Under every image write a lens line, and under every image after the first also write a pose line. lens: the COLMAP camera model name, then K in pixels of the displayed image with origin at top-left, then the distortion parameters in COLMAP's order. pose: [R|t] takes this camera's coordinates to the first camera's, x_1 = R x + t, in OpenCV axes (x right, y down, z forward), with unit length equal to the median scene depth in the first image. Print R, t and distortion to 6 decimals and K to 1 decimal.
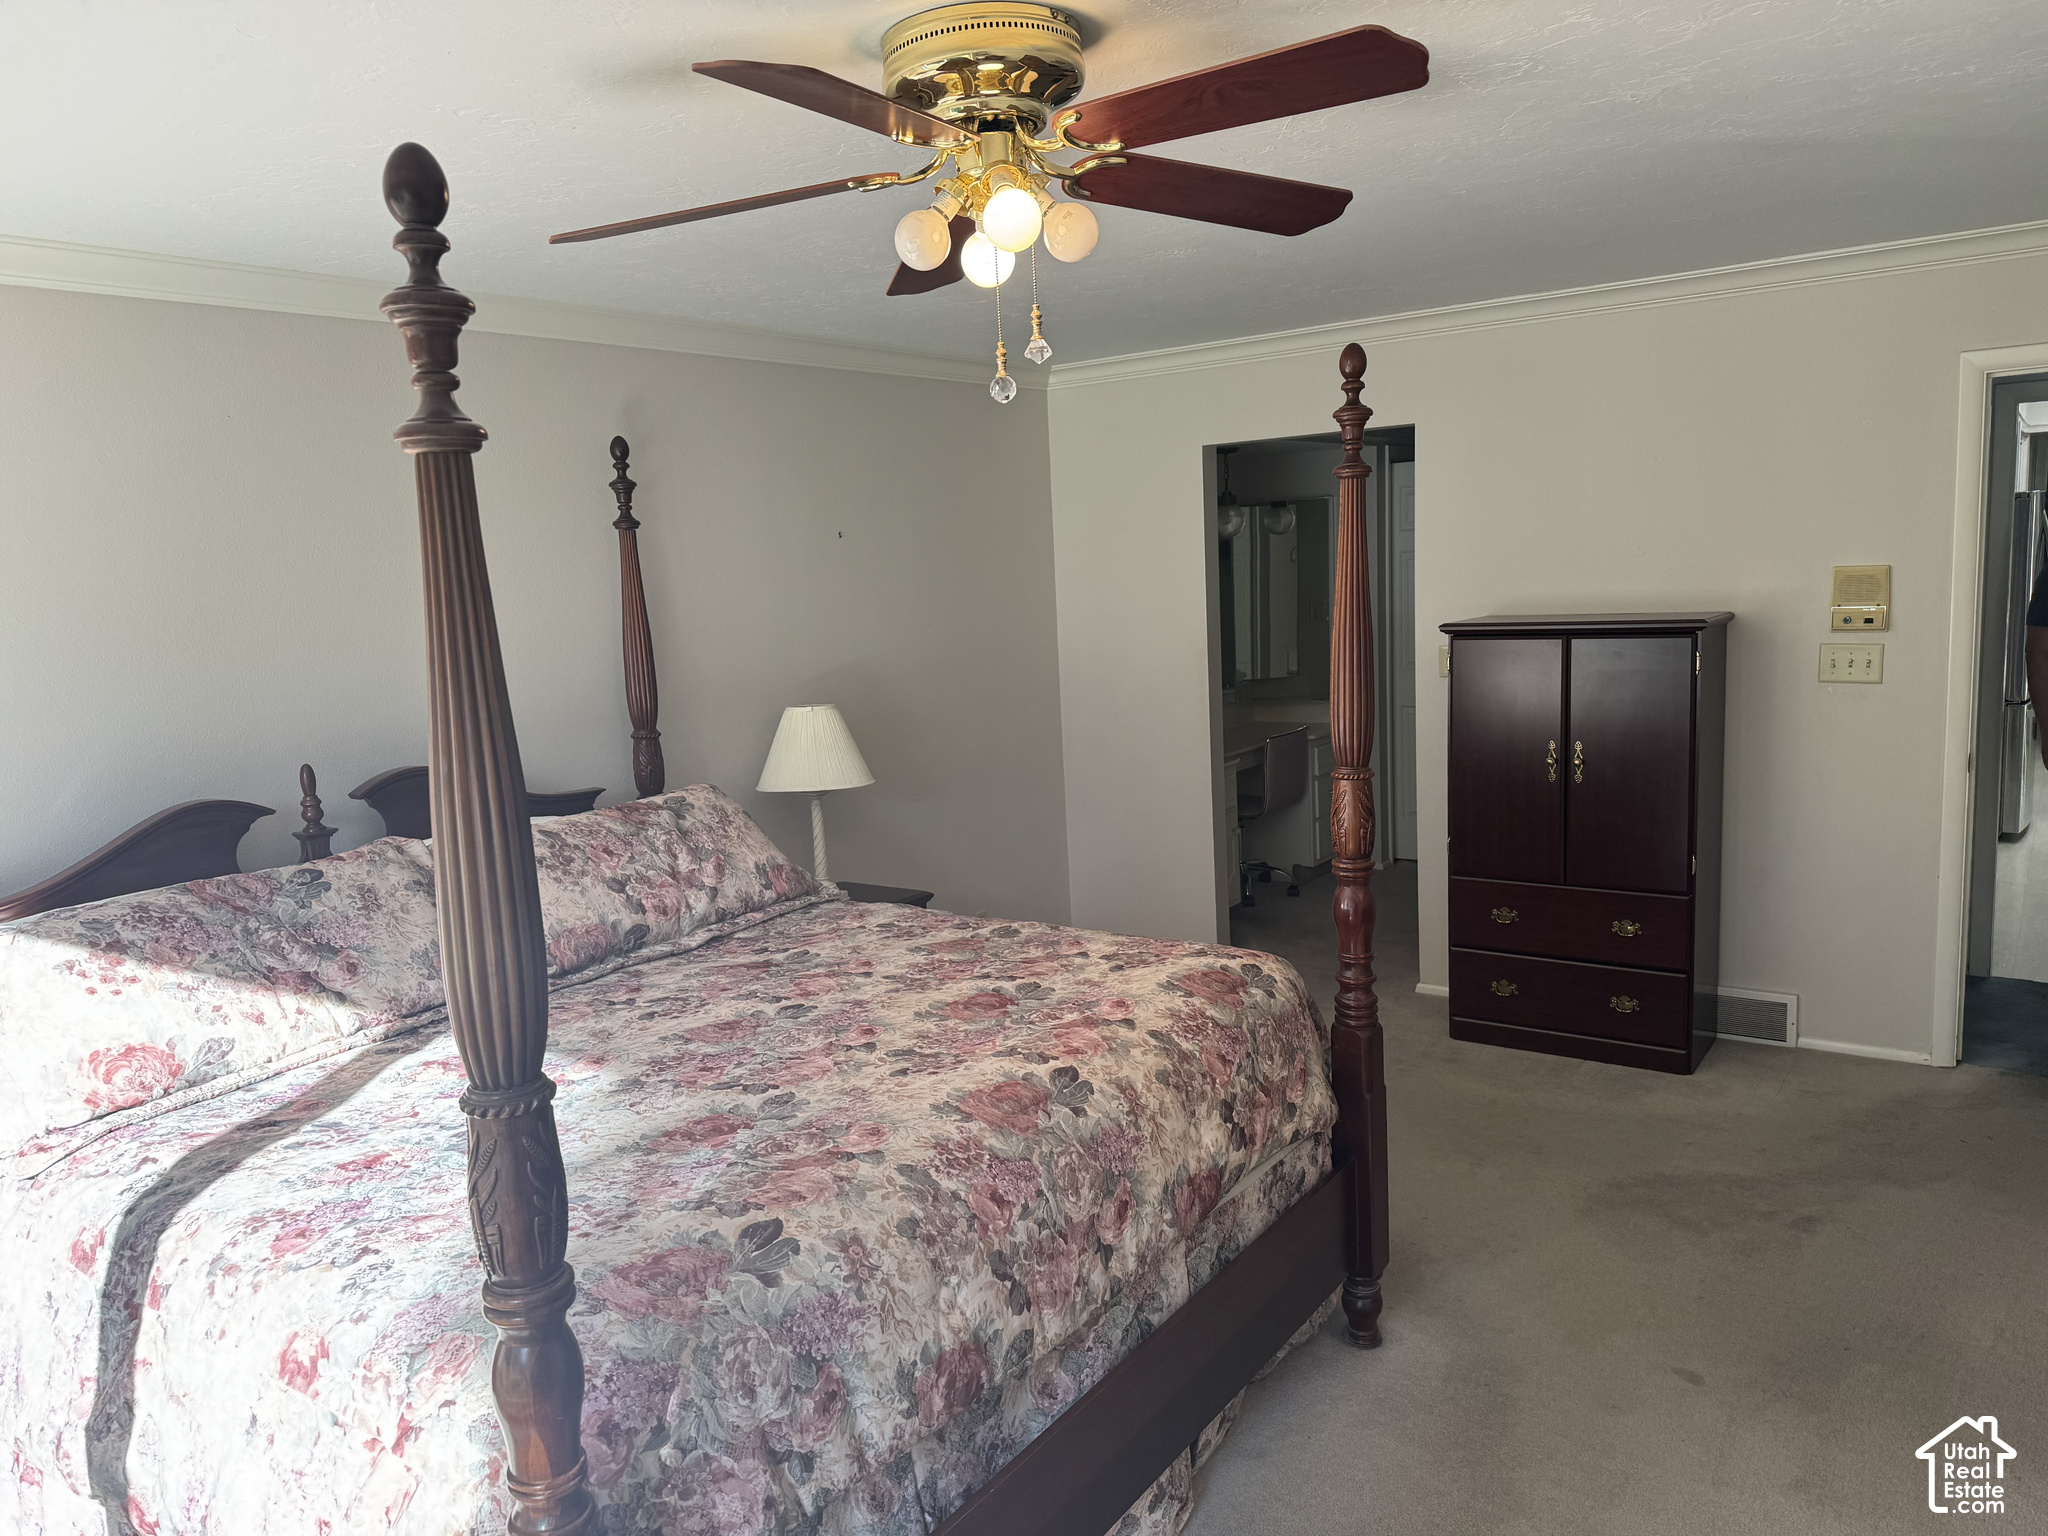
lens RADIAL K [[1421.6, 0, 1014.2], [0, 1421.6, 776.4], [0, 0, 1]] dist [0.142913, -0.218444]
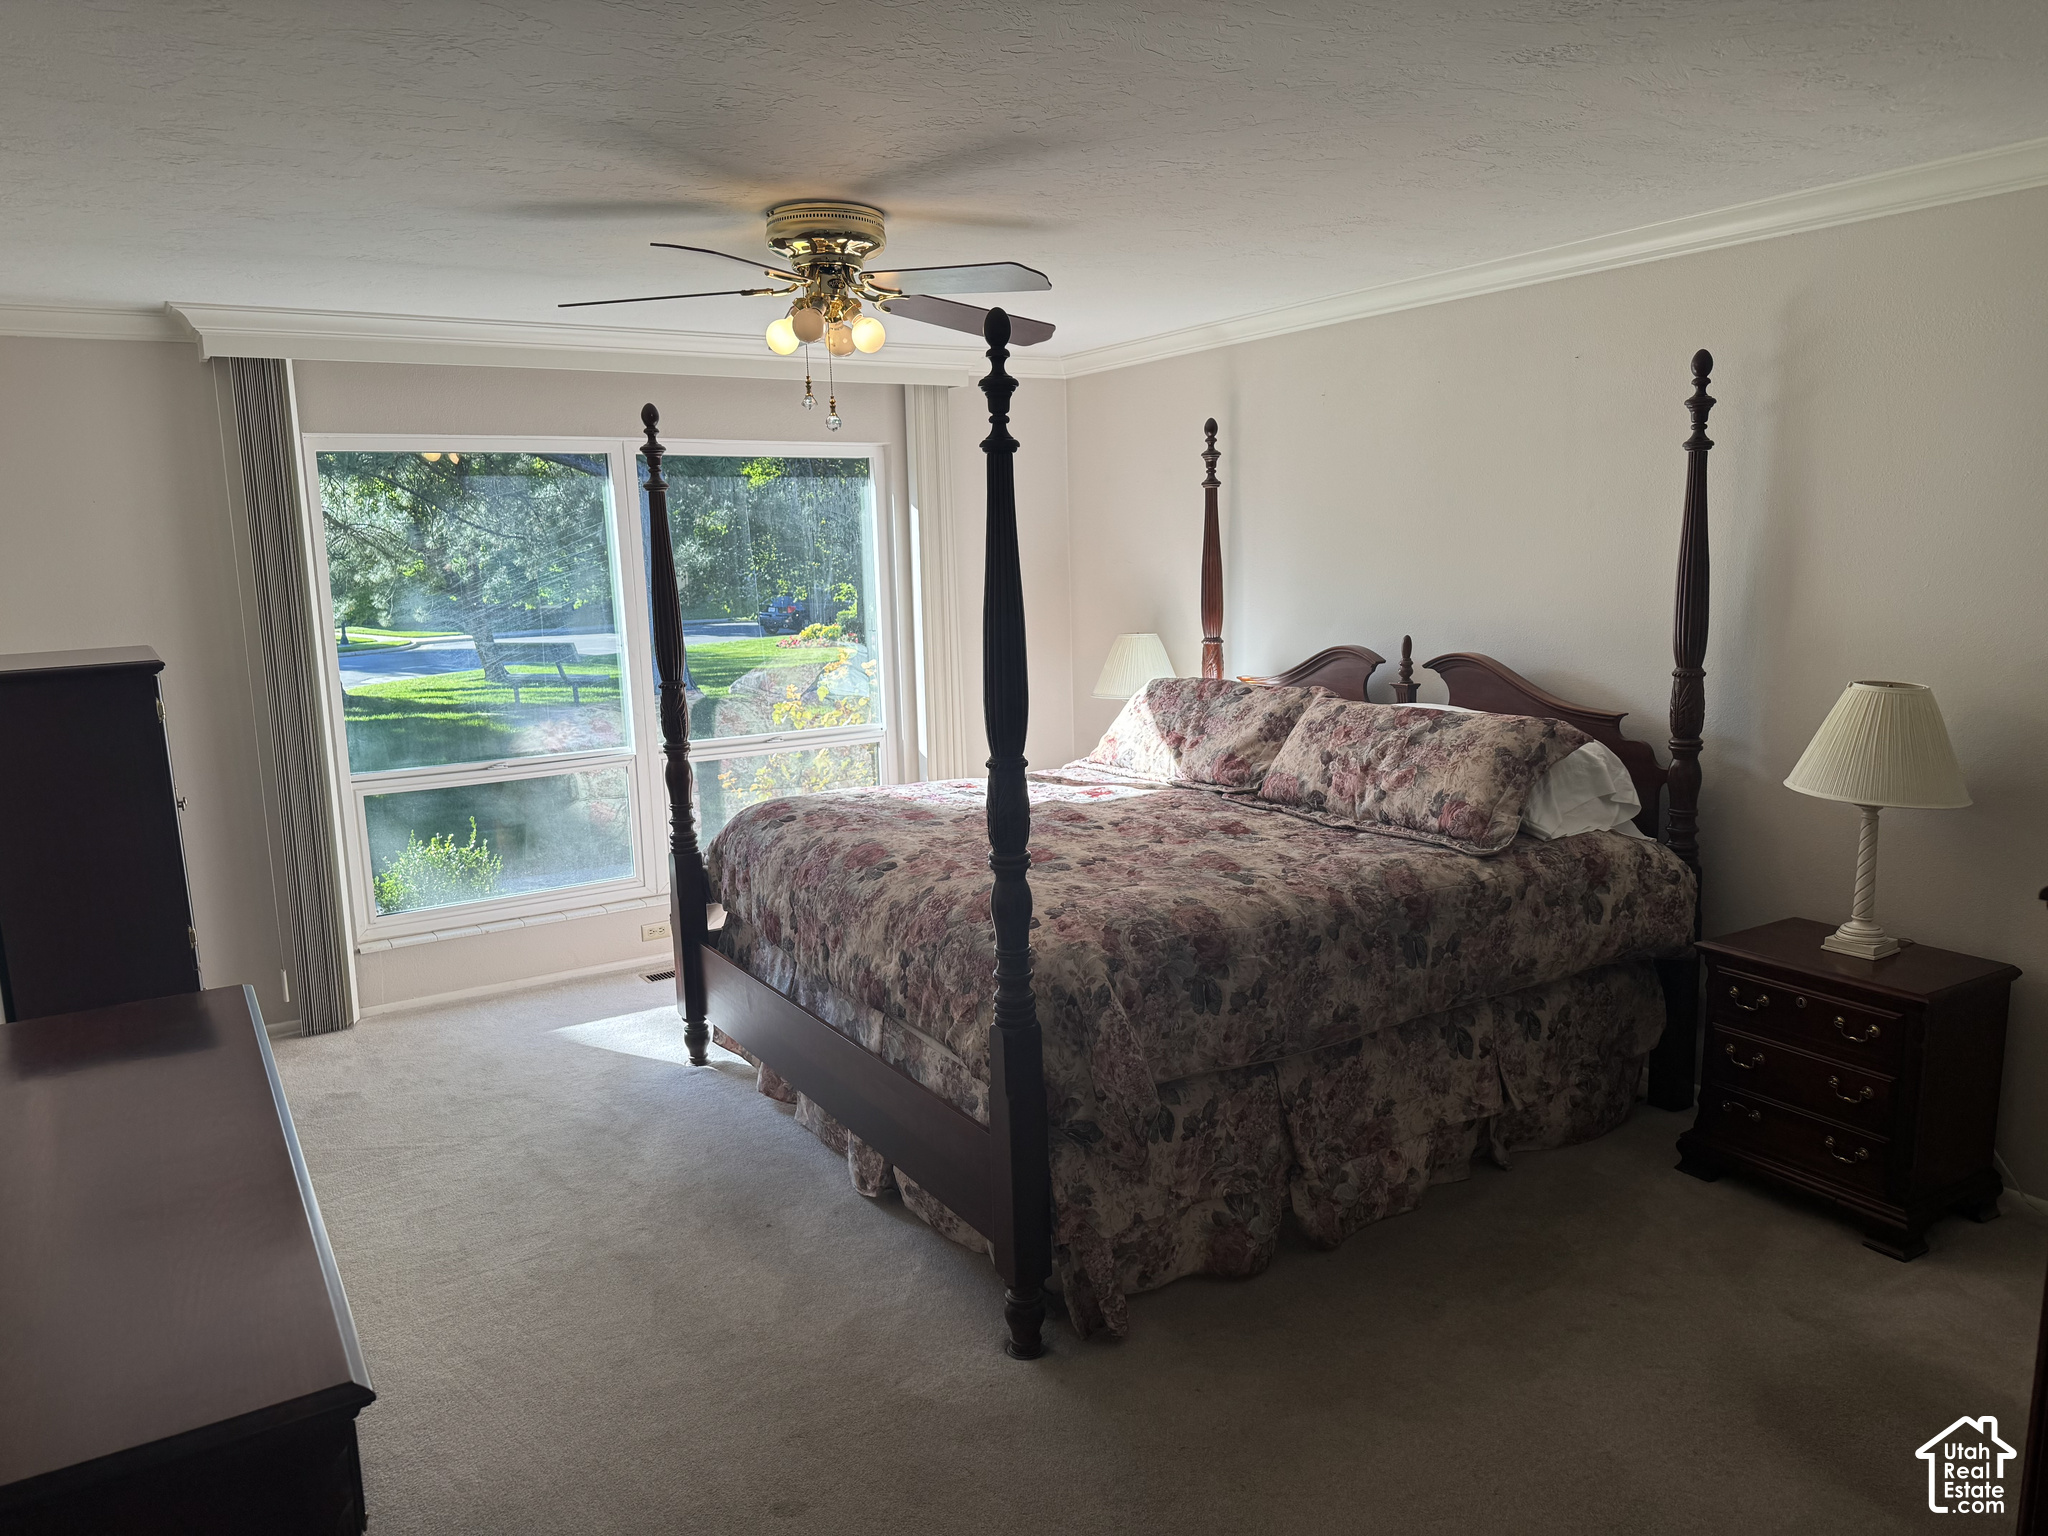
lens RADIAL K [[1421.6, 0, 1014.2], [0, 1421.6, 776.4], [0, 0, 1]] dist [0.142913, -0.218444]
pose [[-0.375582, 0.216431, -0.901164, 1.104945], [-0.096082, 0.958018, 0.270130, -0.254732], [0.921795, 0.188041, -0.339019, 1.338112]]
